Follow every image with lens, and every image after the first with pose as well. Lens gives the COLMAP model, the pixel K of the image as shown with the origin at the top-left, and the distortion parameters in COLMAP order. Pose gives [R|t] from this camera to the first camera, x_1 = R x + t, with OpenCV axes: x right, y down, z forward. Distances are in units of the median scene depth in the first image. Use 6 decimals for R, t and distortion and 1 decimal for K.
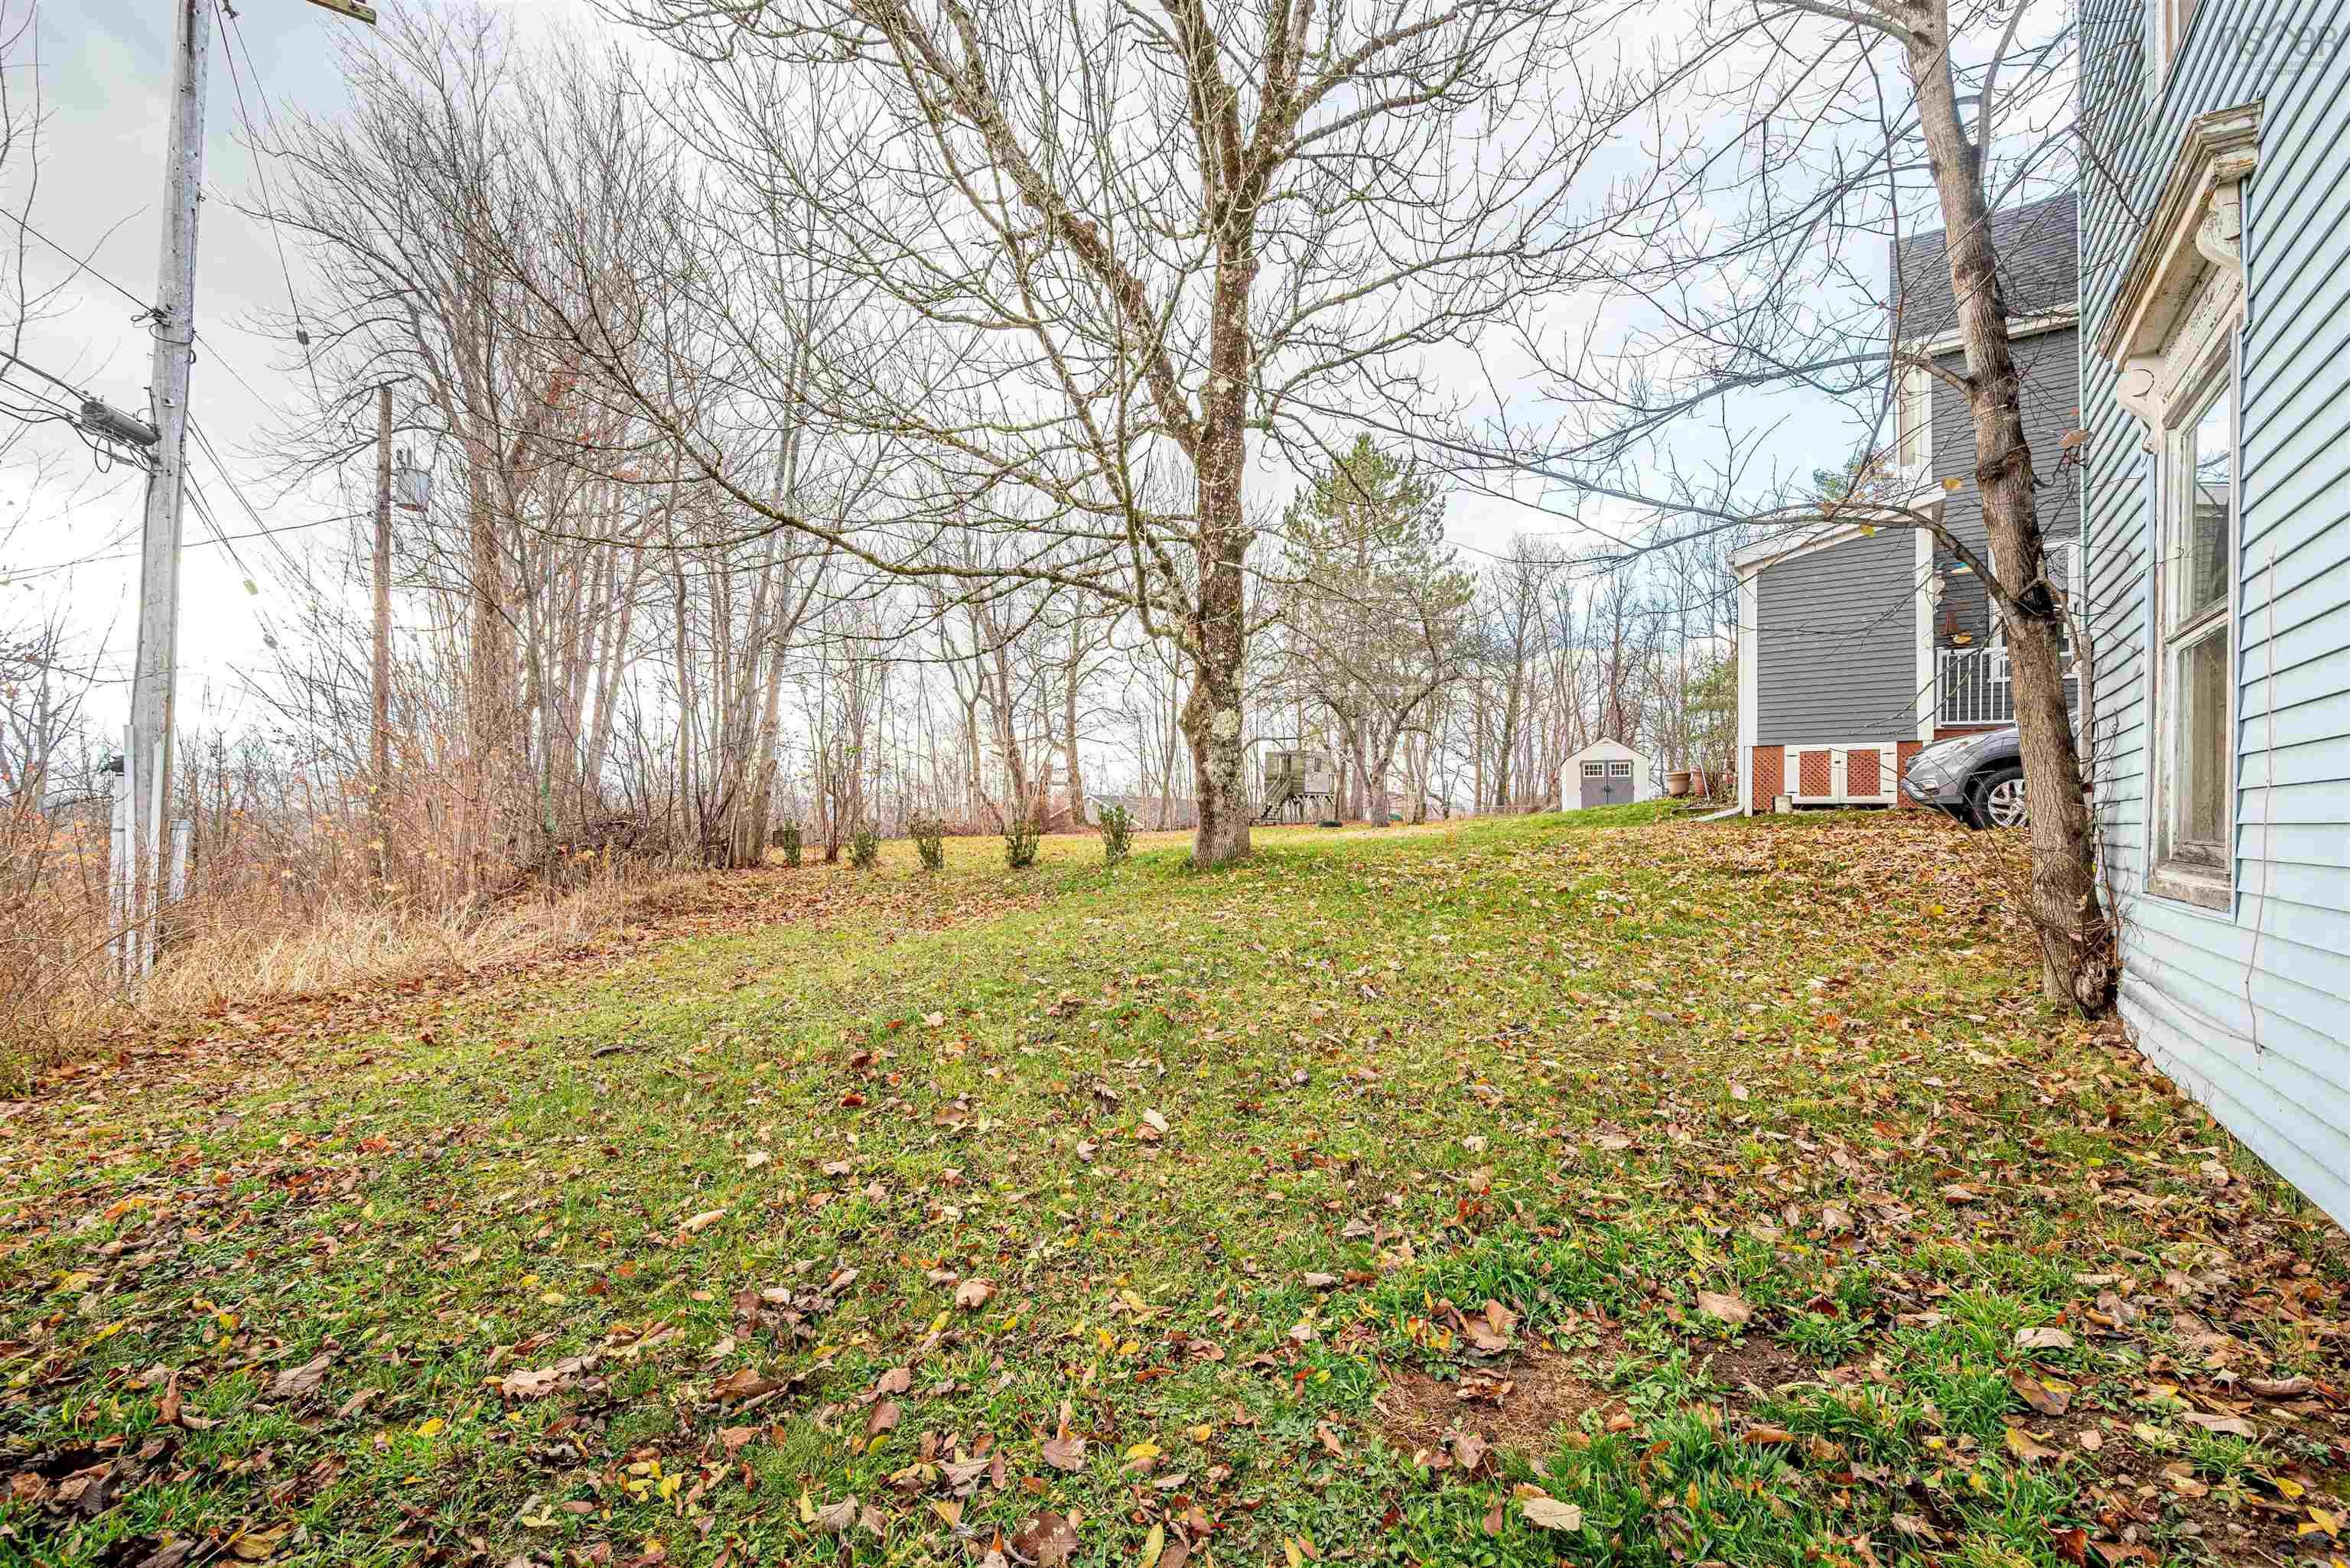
lens RADIAL K [[981.6, 0, 1211.9], [0, 981.6, 819.0], [0, 0, 1]] dist [-0.001395, -0.000017]
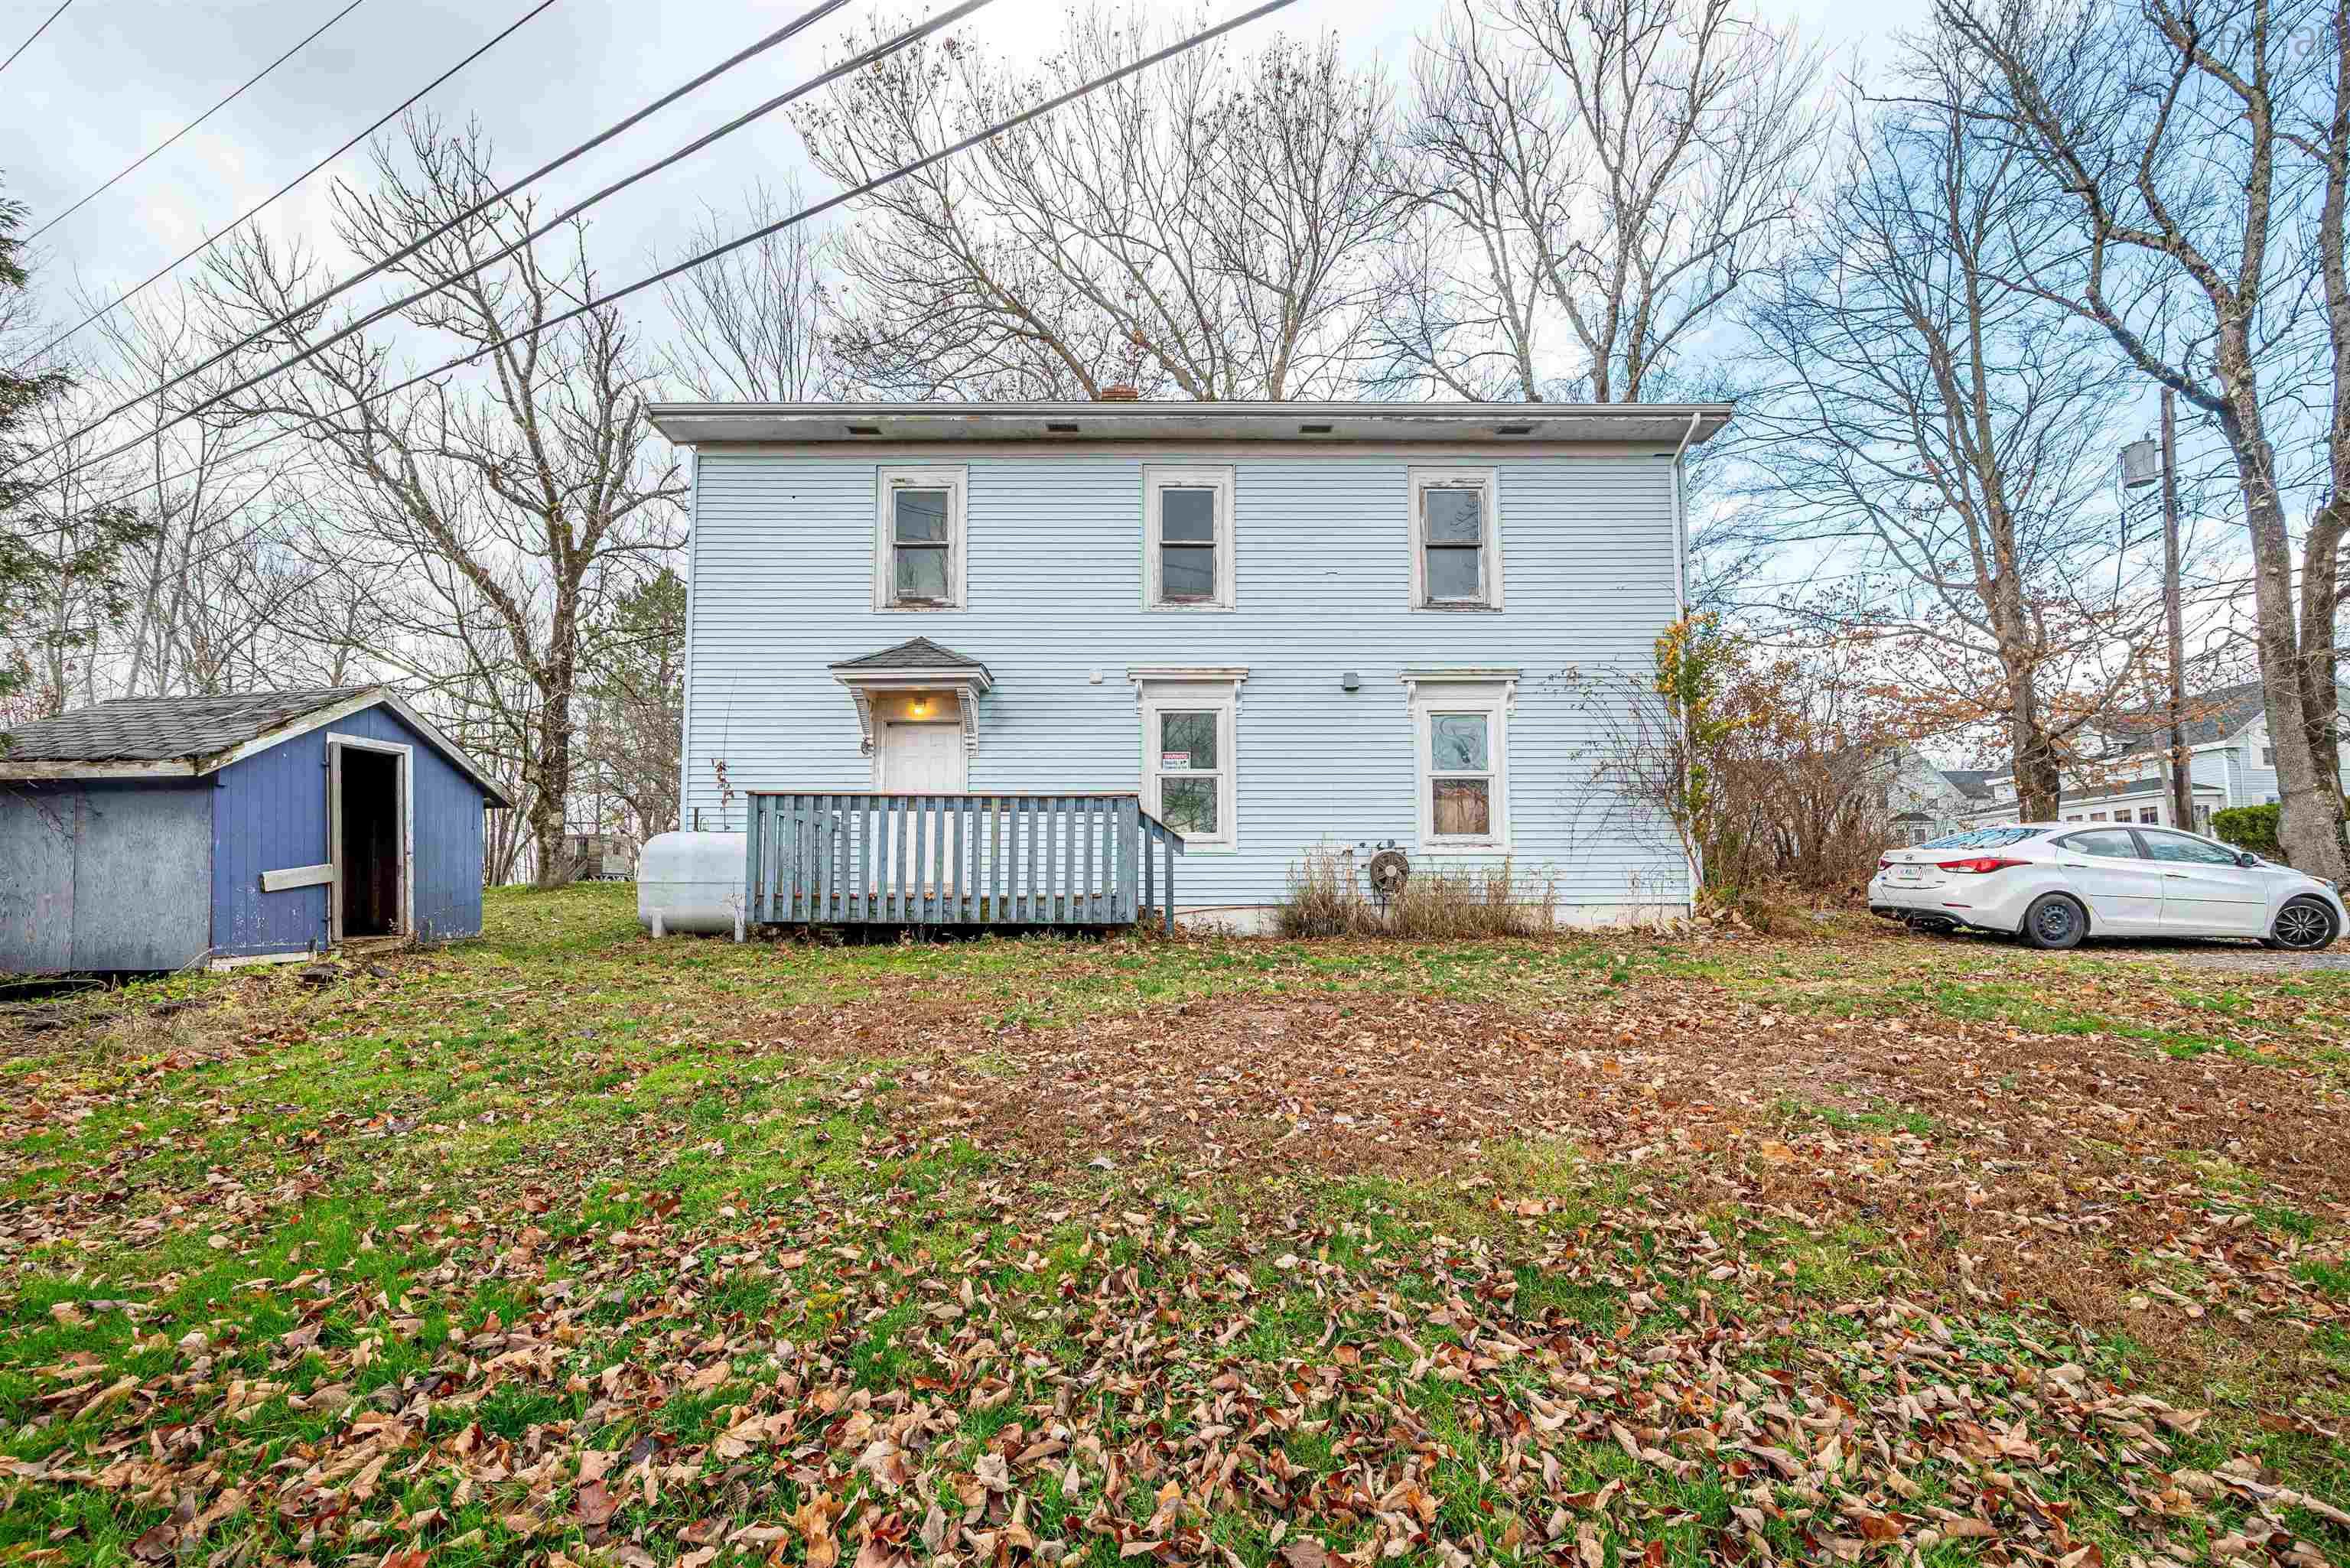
lens RADIAL K [[913.6, 0, 1143.6], [0, 913.6, 841.4], [0, 0, 1]] dist [0.000208, 0.000174]
pose [[0.808983, 0.028088, 0.587161, -0.035008], [0.012880, 0.997771, -0.065477, 0.027495], [-0.587691, 0.060532, 0.806818, -0.384835]]
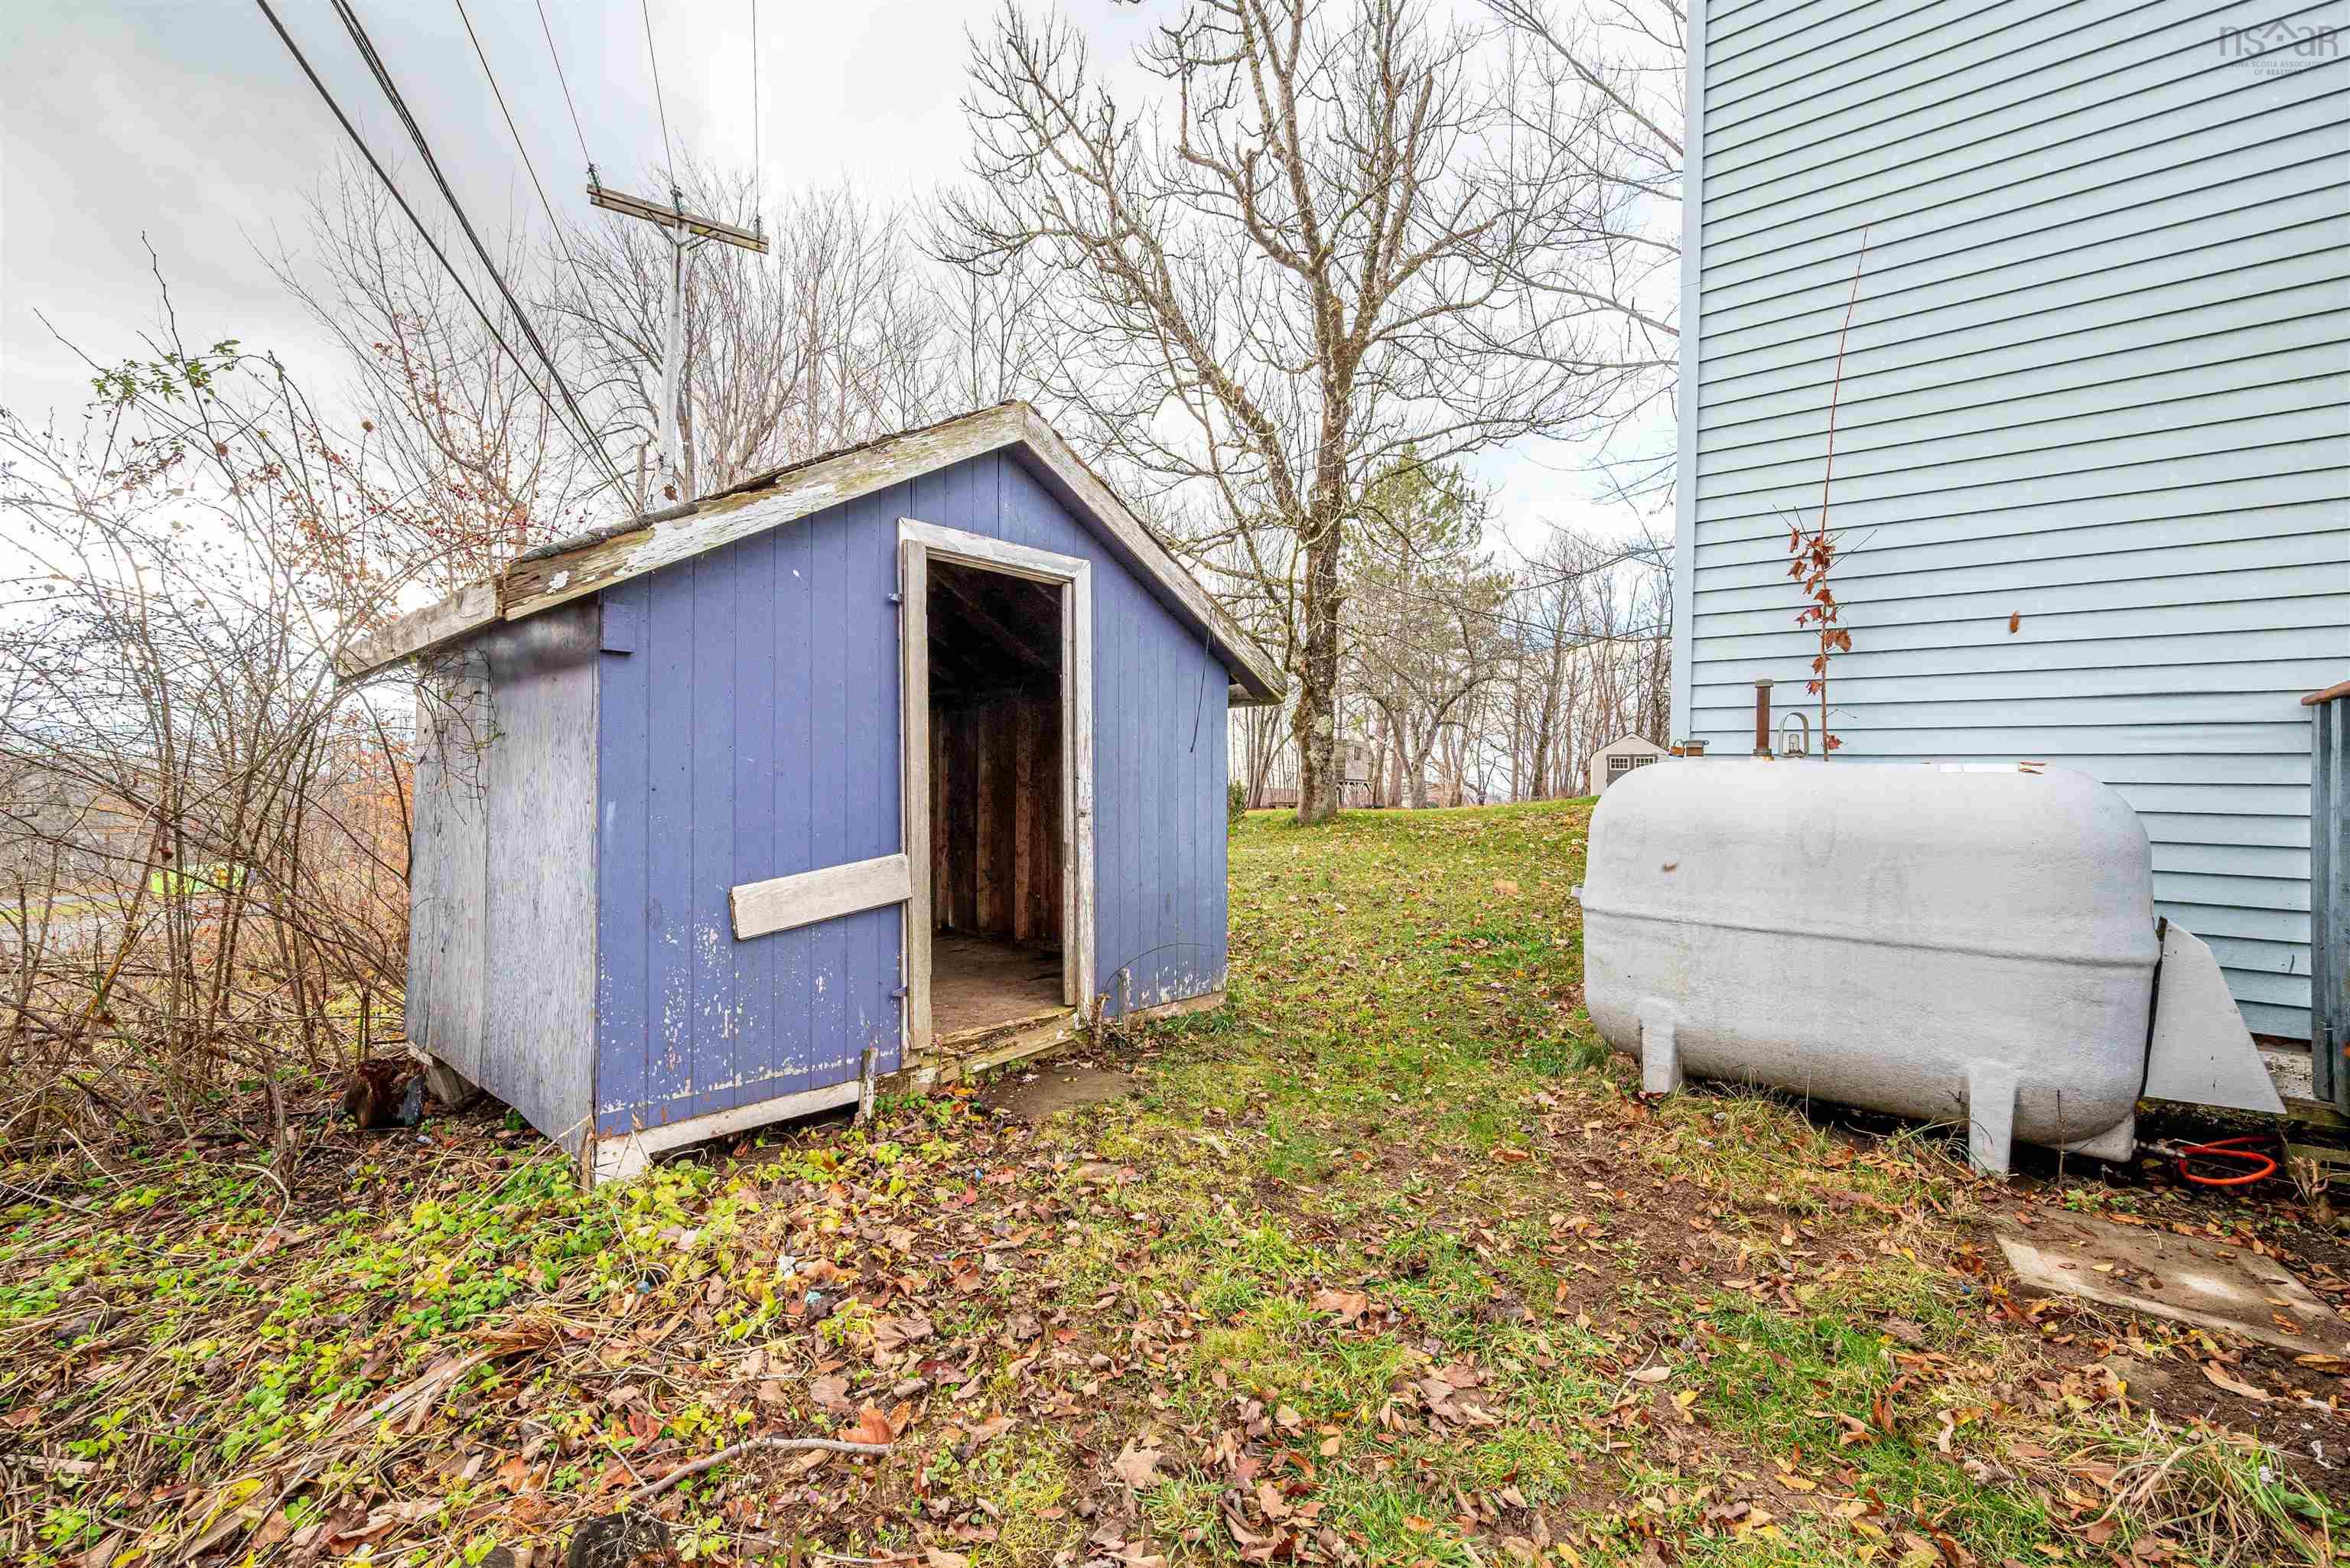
lens RADIAL K [[979.7, 0, 1175.0], [0, 979.7, 784.0], [0, 0, 1]] dist [0.002371, 0.000182]
pose [[0.997230, 0.024080, -0.070376, -0.031820], [-0.025512, 0.999484, -0.019512, 0.007626], [0.069870, 0.021254, 0.997330, -0.146368]]
